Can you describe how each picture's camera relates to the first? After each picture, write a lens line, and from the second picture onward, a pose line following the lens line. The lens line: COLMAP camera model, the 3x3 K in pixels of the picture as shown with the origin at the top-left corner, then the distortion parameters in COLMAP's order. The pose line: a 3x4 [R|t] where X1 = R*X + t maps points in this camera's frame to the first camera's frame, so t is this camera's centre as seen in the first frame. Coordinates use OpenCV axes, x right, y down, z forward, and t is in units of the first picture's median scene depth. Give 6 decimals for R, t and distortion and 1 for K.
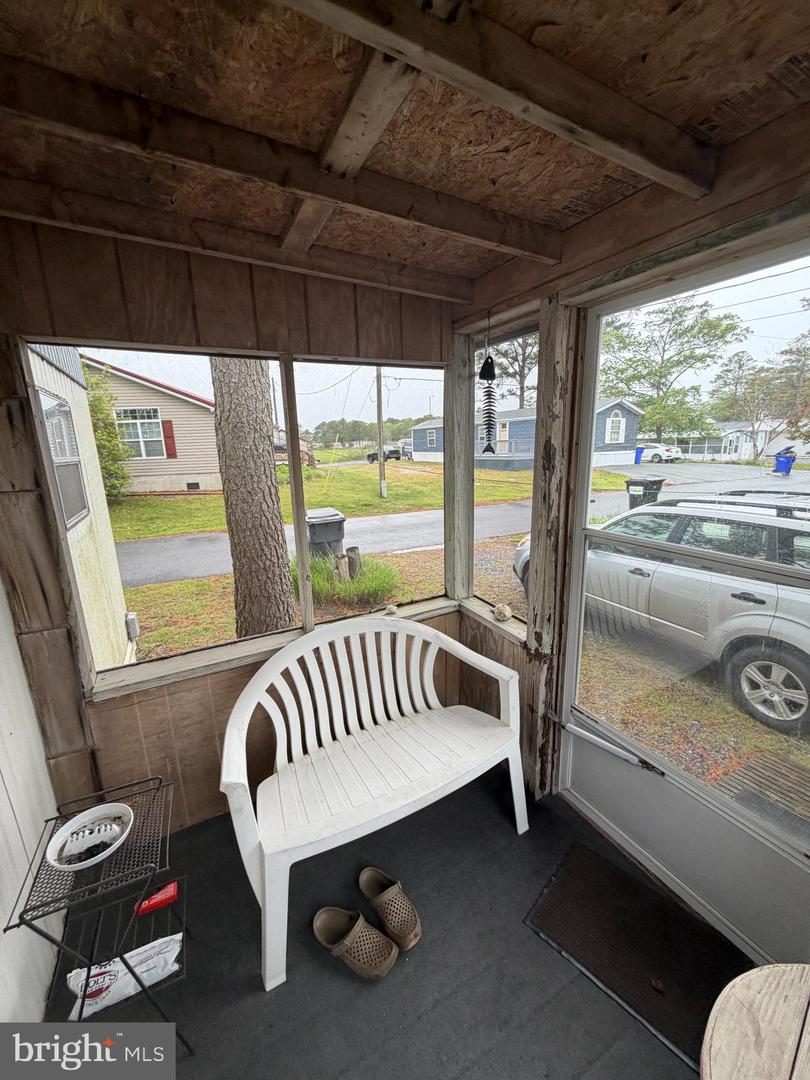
lens RADIAL K [[429.8, 0, 400.9], [0, 429.8, 540.5], [0, 0, 1]] dist [-0.000171, 0.000110]
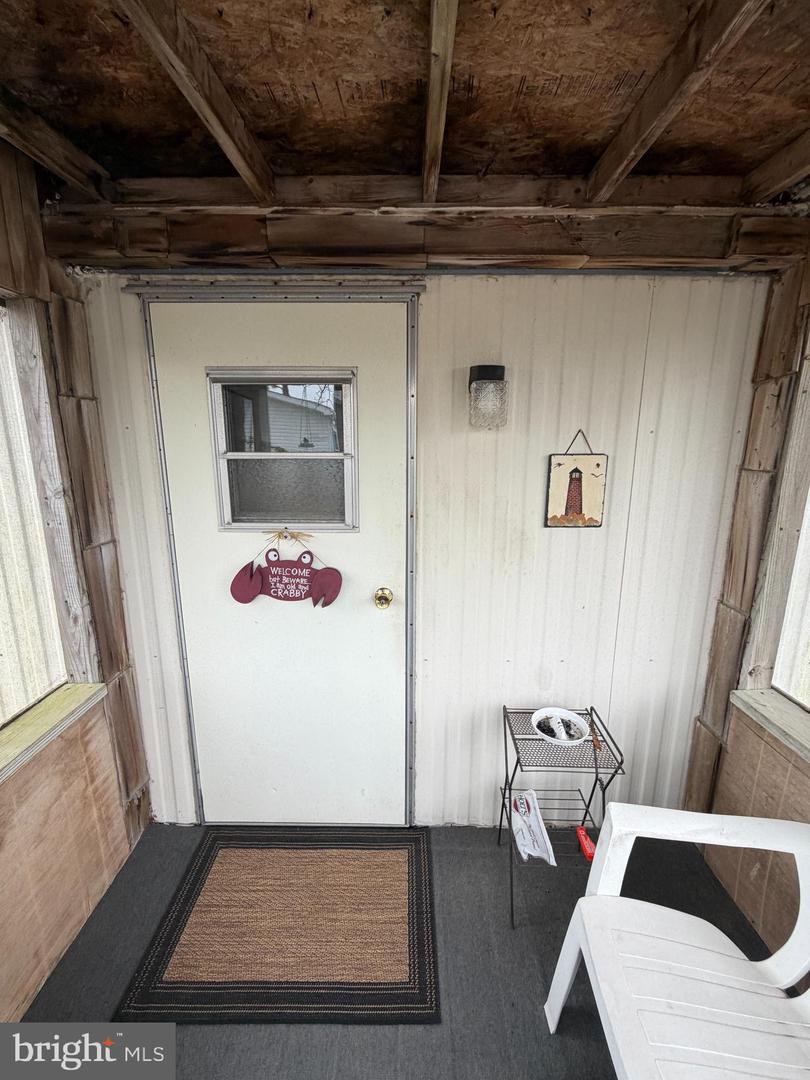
lens RADIAL K [[429.8, 0, 403.4], [0, 429.8, 537.4], [0, 0, 1]] dist [-0.000171, 0.000110]
pose [[-0.482537, 0.202251, -0.852205, 0.402461], [-0.183717, 0.927959, 0.324253, -0.143361], [0.856392, 0.313028, -0.410617, 0.749517]]
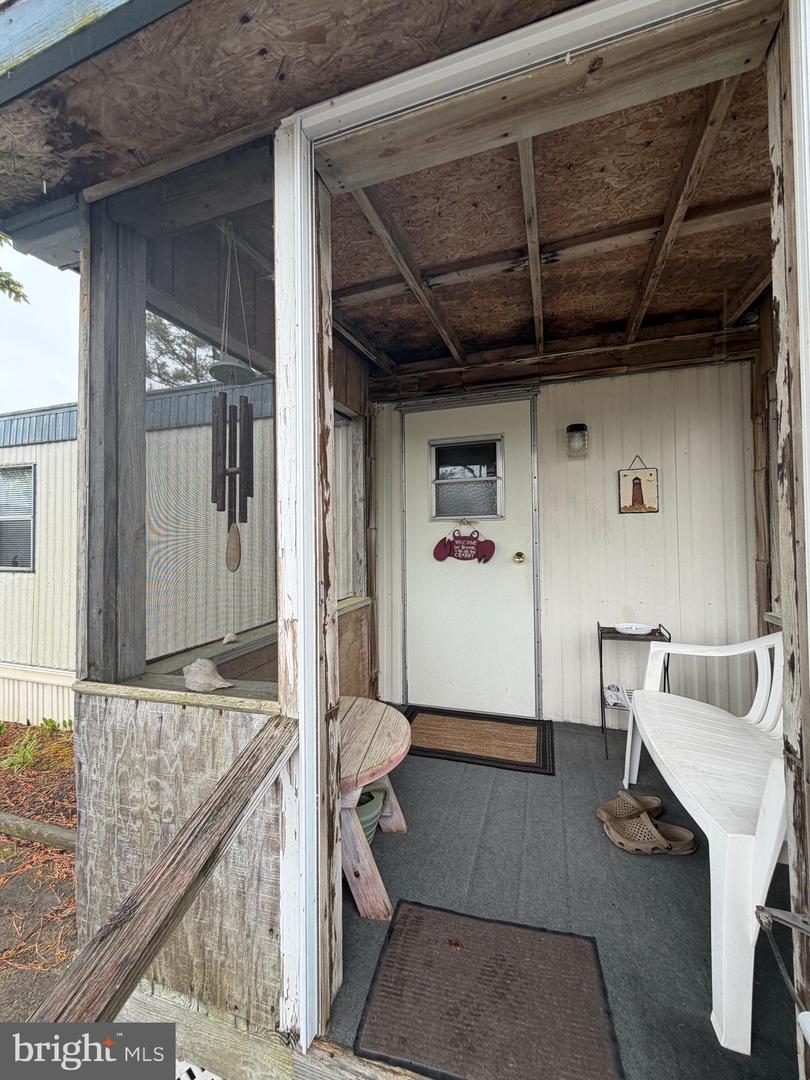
lens RADIAL K [[429.8, 0, 405.4], [0, 429.8, 539.2], [0, 0, 1]] dist [-0.000171, 0.000110]
pose [[-0.726388, 0.019097, -0.687019, 1.161727], [-0.123255, 0.979788, 0.157553, 0.046098], [0.676142, 0.199123, -0.709353, 1.274692]]
